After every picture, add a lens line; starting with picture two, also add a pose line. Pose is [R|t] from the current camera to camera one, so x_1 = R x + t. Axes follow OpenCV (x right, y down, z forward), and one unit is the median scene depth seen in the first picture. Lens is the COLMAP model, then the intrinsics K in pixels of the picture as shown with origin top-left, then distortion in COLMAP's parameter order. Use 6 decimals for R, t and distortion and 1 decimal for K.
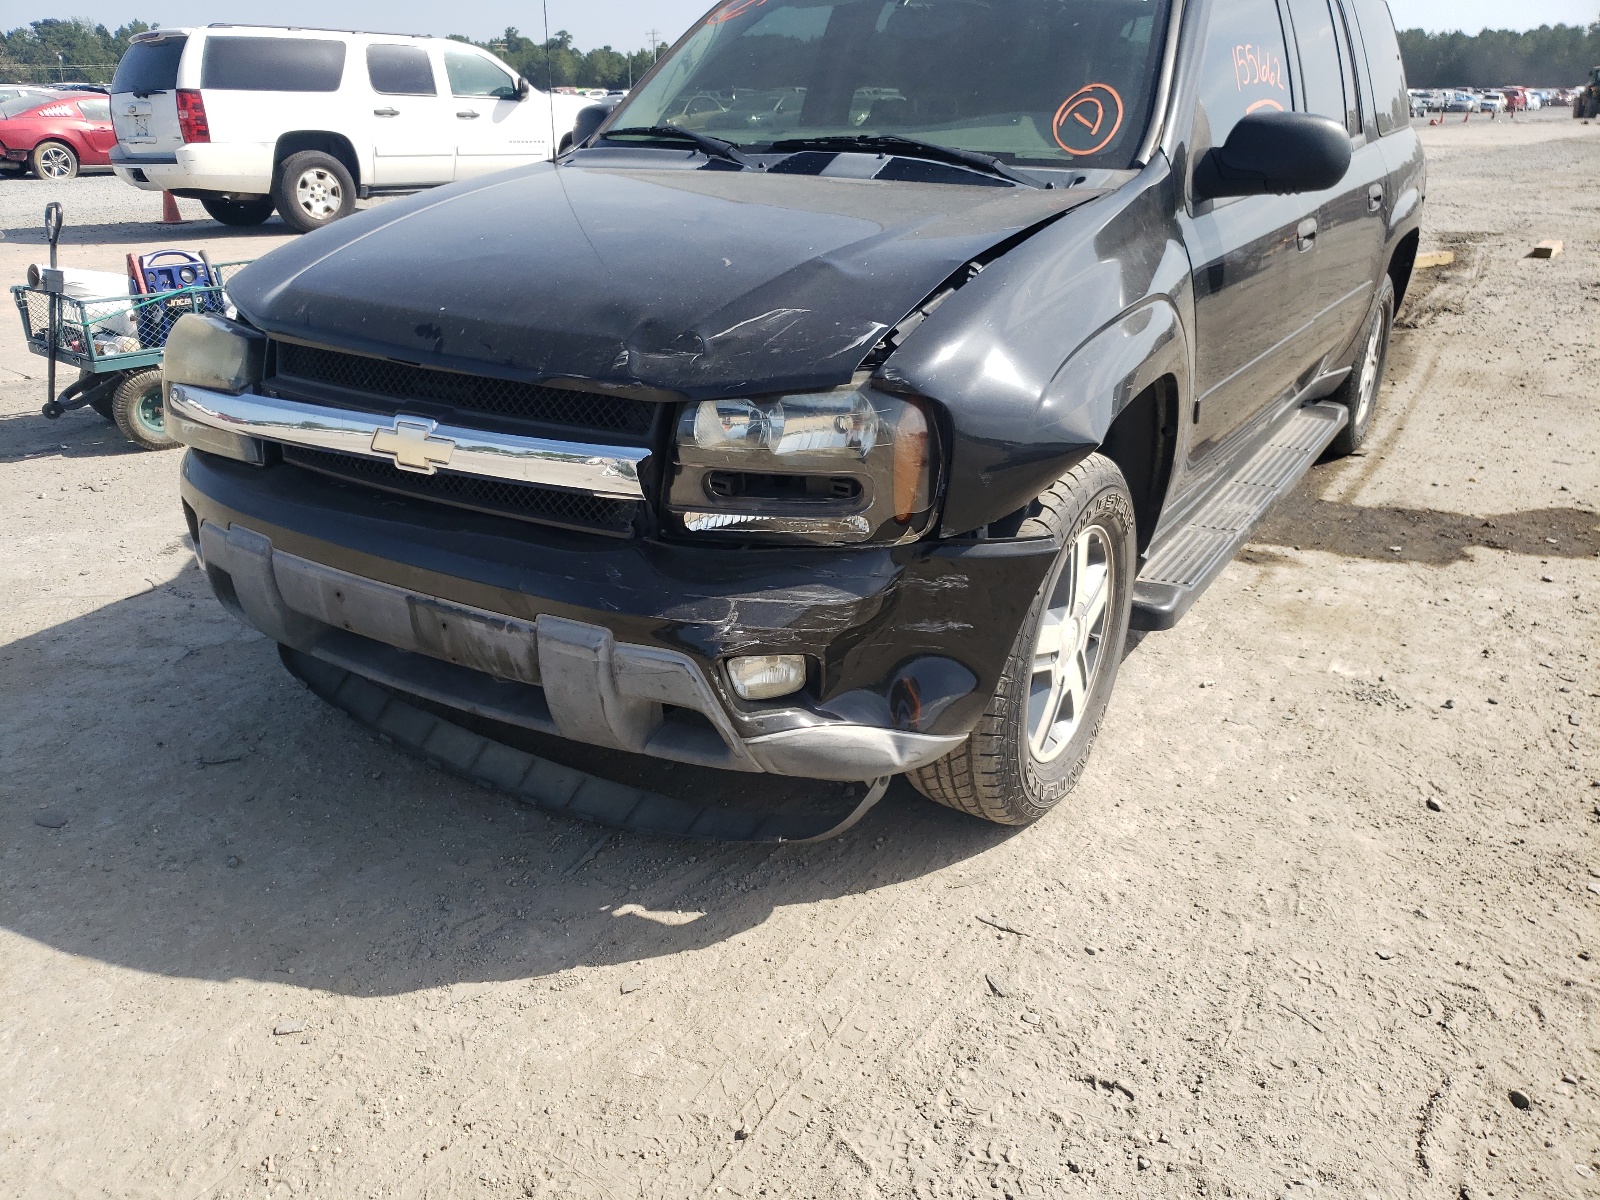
lens RADIAL K [[1263.7, 0, 802.0], [0, 1263.7, 599.2], [0, 0, 1]] dist [0.042748, -0.010676]
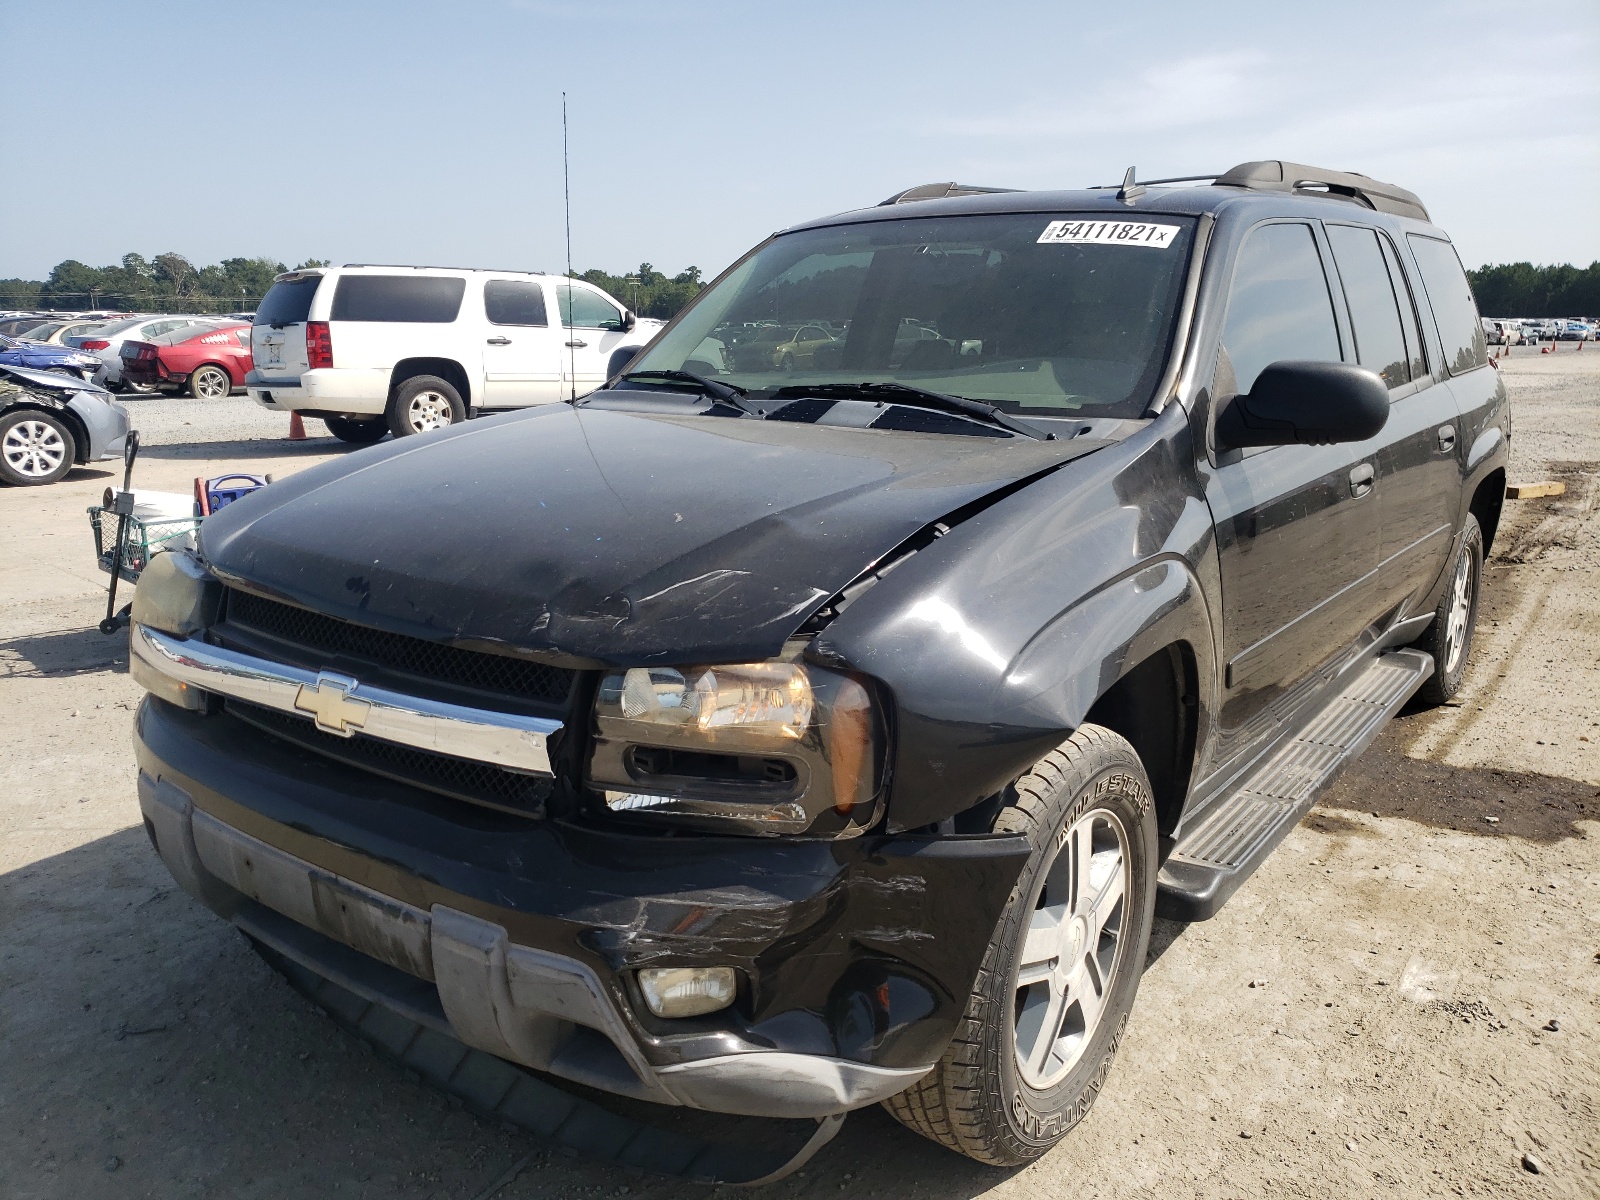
lens RADIAL K [[1199.2, 0, 868.1], [0, 1199.2, 568.1], [0, 0, 1]] dist [0.072189, -0.049174]
pose [[0.995836, 0.020066, -0.088930, 0.116638], [-0.034565, 0.985748, -0.164641, -0.064090], [0.084358, 0.167029, 0.982336, 0.109387]]
